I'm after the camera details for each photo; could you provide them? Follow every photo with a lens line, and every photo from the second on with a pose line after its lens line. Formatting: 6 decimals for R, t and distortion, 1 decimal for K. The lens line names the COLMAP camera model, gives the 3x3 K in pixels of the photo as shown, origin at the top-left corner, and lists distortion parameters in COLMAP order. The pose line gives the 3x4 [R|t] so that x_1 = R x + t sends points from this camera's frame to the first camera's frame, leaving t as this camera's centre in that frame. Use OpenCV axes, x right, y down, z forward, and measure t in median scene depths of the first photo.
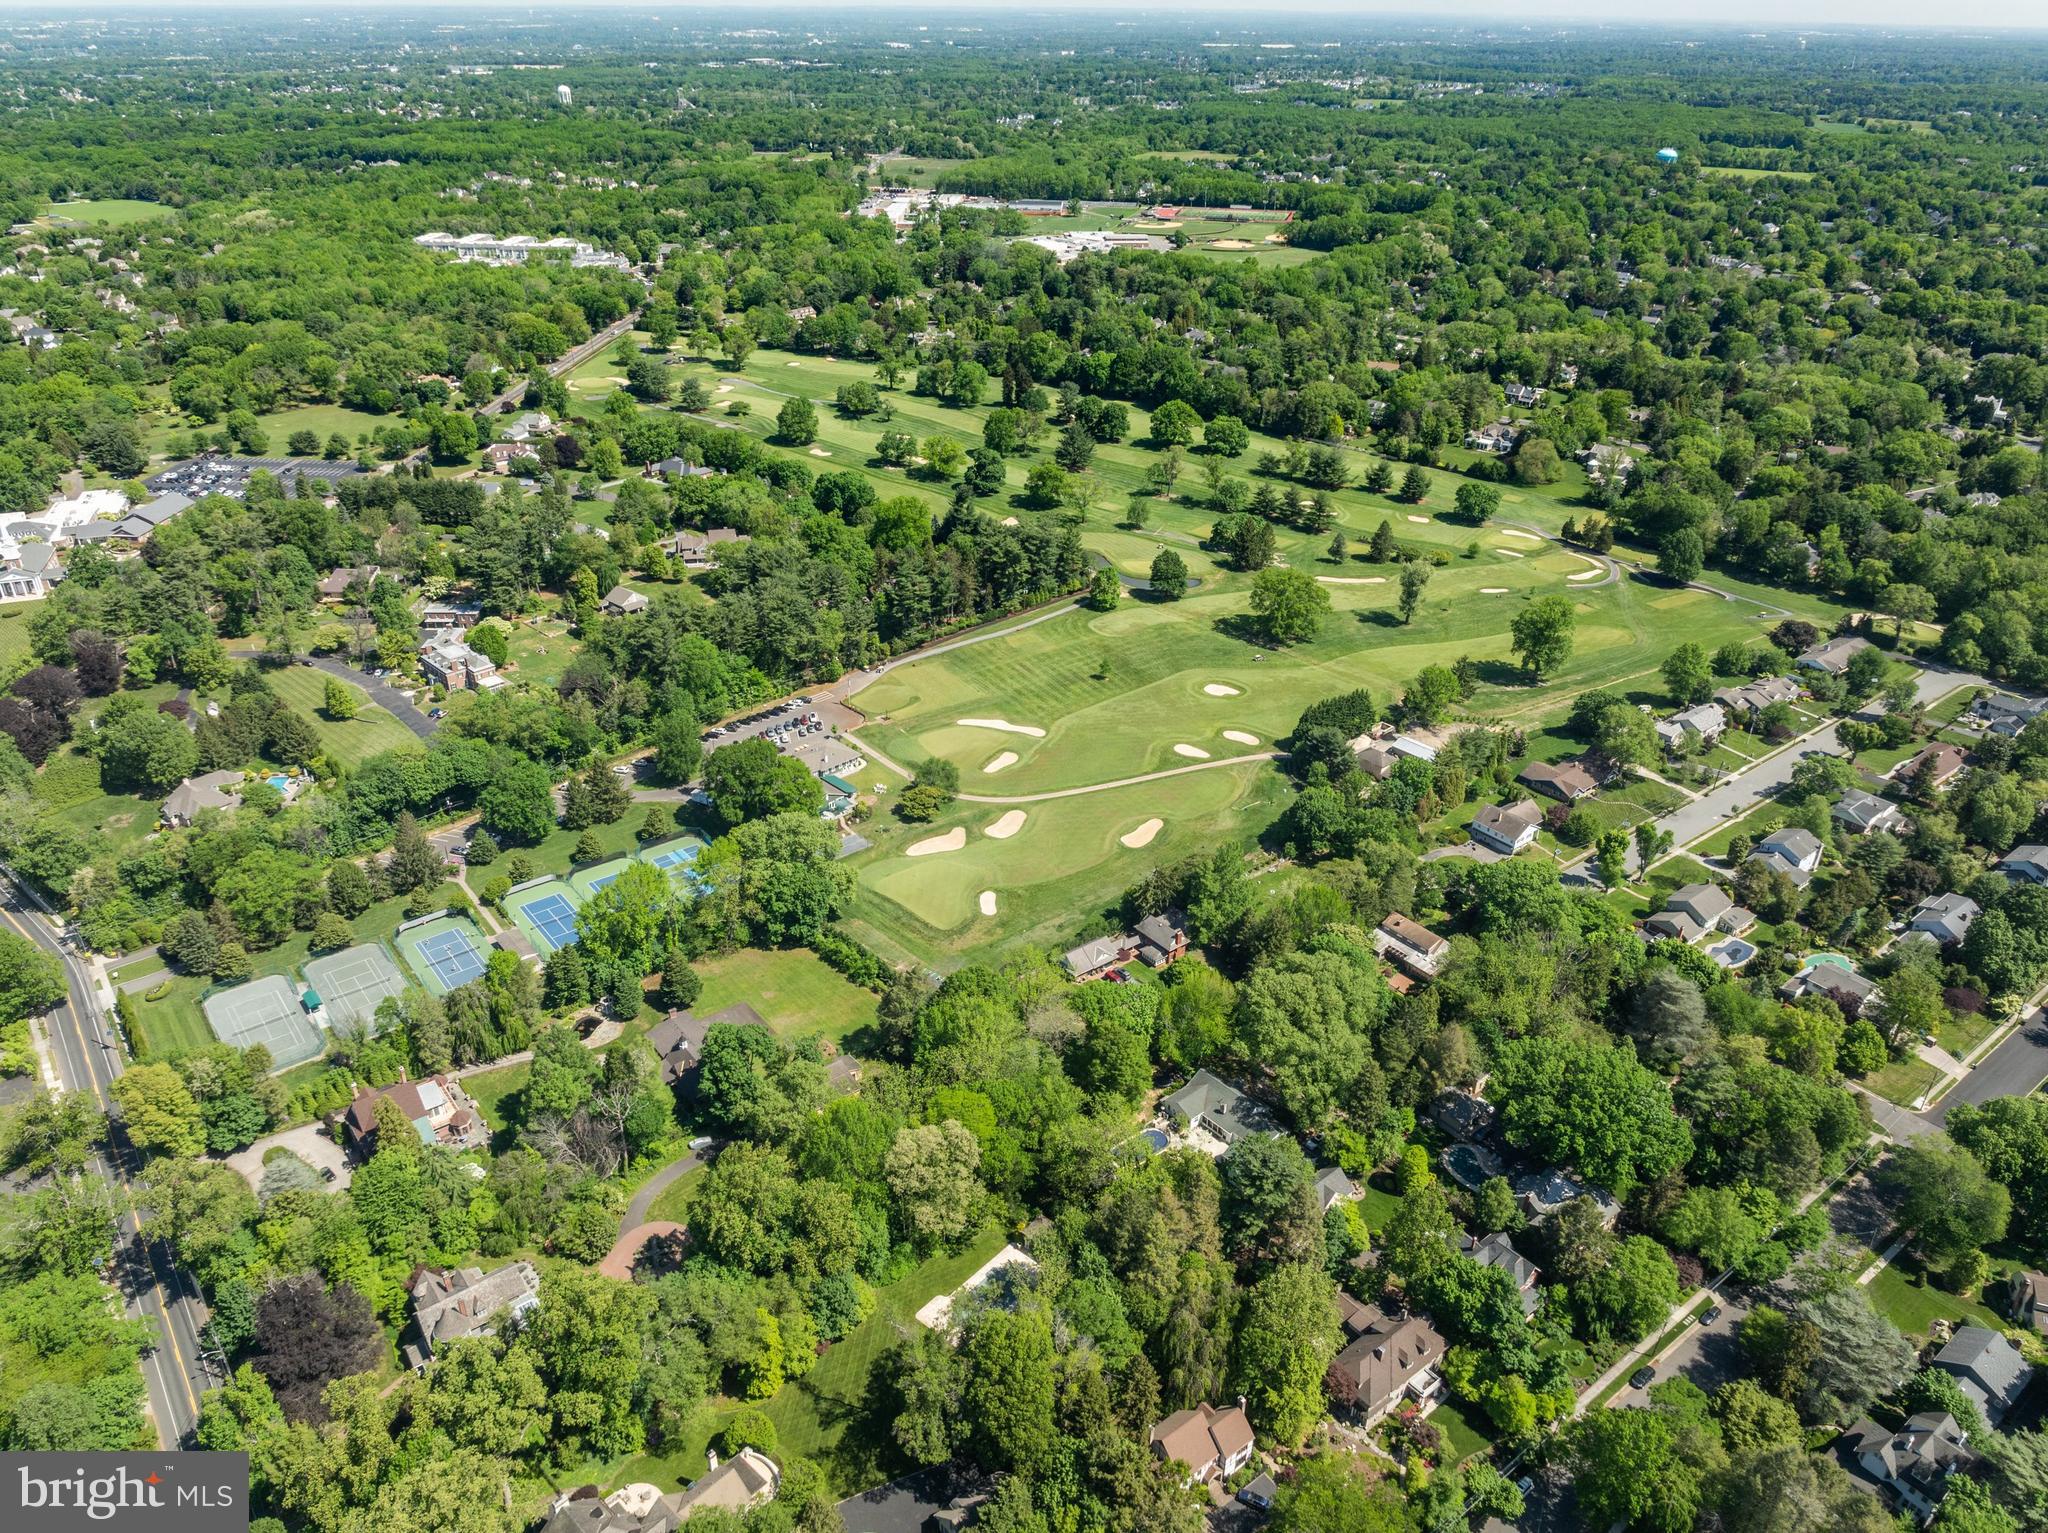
lens RADIAL K [[1443.8, 0, 1024.0], [0, 1443.8, 766.5], [0, 0, 1]] dist [-0.036321, 0.025543]
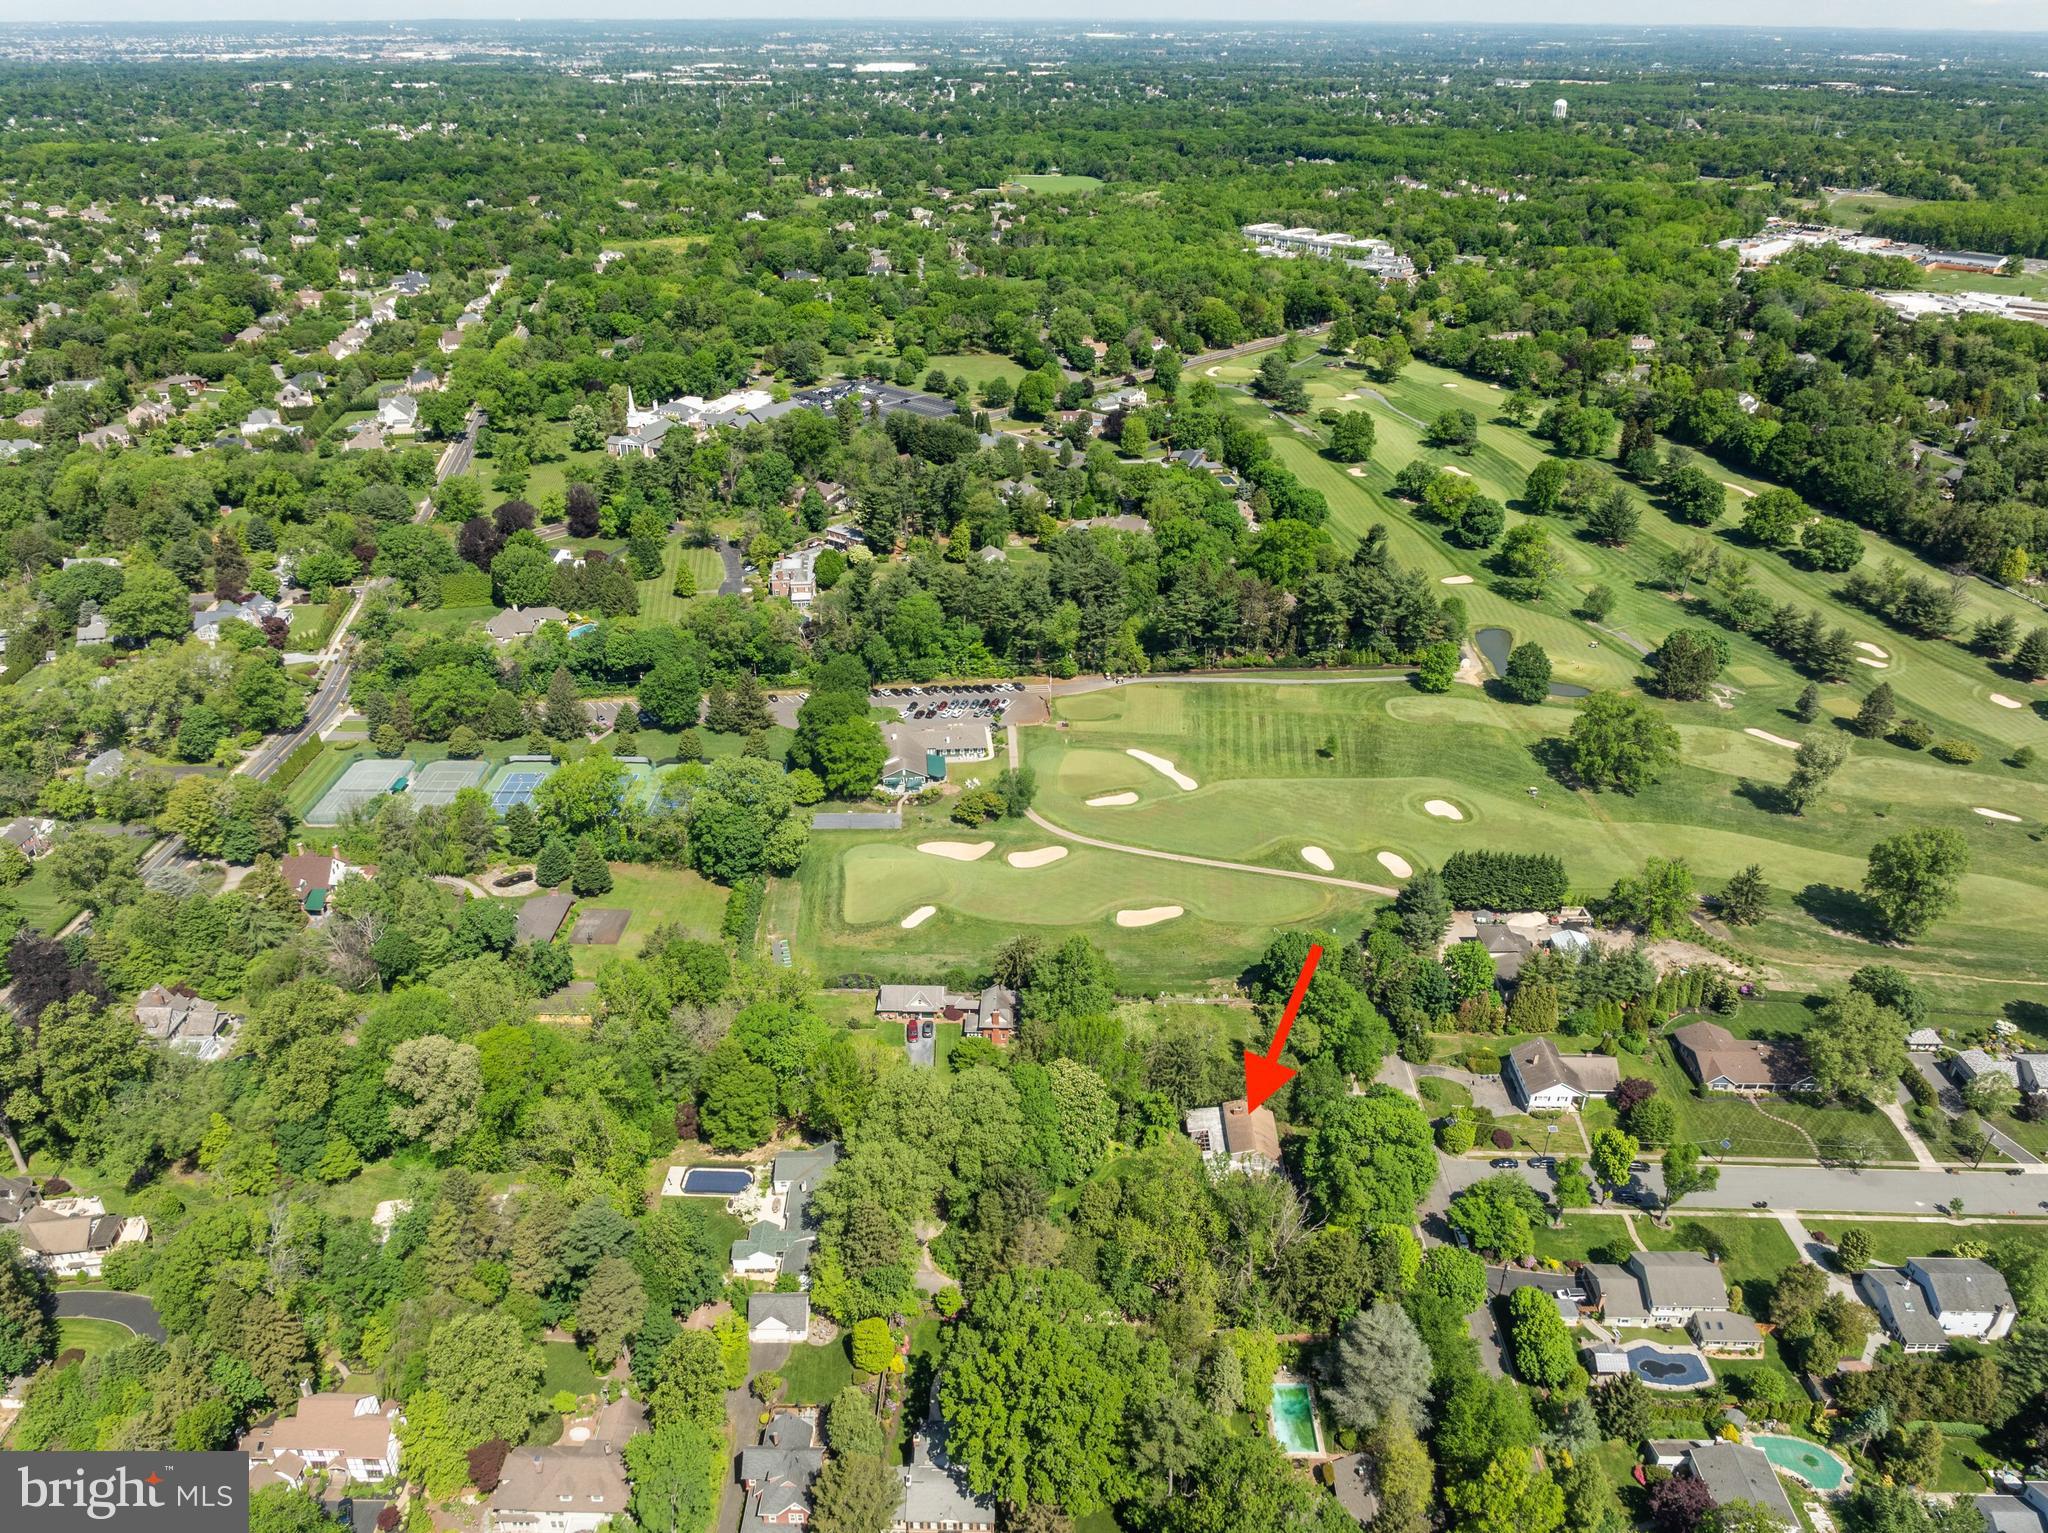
lens RADIAL K [[1443.8, 0, 1024.0], [0, 1443.8, 766.5], [0, 0, 1]] dist [-0.036321, 0.025543]
pose [[0.780504, 0.289133, -0.554270, 0.374524], [-0.294838, 0.952069, 0.081463, -0.068740], [0.551257, 0.099837, 0.828341, 0.178165]]
